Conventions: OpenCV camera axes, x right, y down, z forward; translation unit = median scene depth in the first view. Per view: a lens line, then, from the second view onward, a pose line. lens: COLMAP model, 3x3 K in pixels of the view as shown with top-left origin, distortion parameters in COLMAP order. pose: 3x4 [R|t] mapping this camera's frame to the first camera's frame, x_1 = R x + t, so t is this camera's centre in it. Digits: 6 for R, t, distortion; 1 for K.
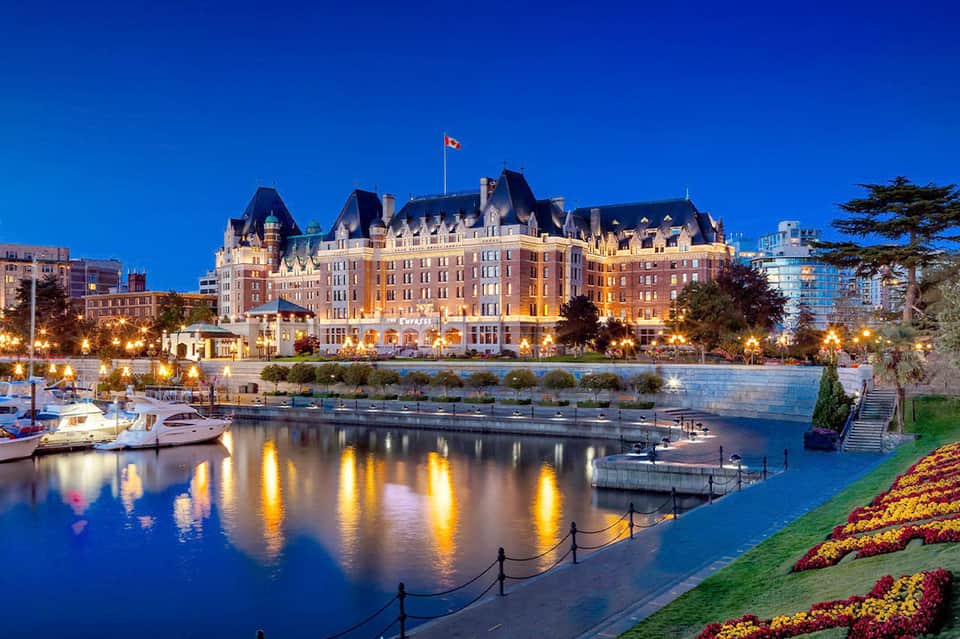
lens RADIAL K [[929.1, 0, 480.6], [0, 929.1, 321.7], [0, 0, 1]] dist [-0.000043, 0.000000]
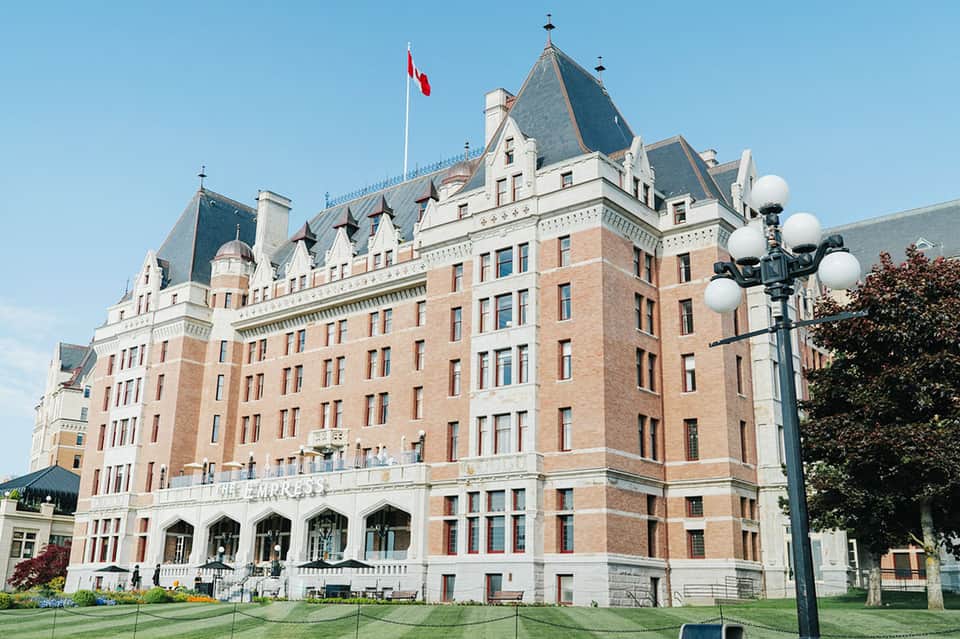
lens RADIAL K [[929.1, 0, 478.9], [0, 929.1, 318.3], [0, 0, 1]] dist [-0.000043, 0.000000]
pose [[0.997994, -0.000113, -0.063310, 0.021090], [-0.017355, 0.961204, -0.275291, 0.032860], [0.060885, 0.275837, 0.959274, 0.700926]]
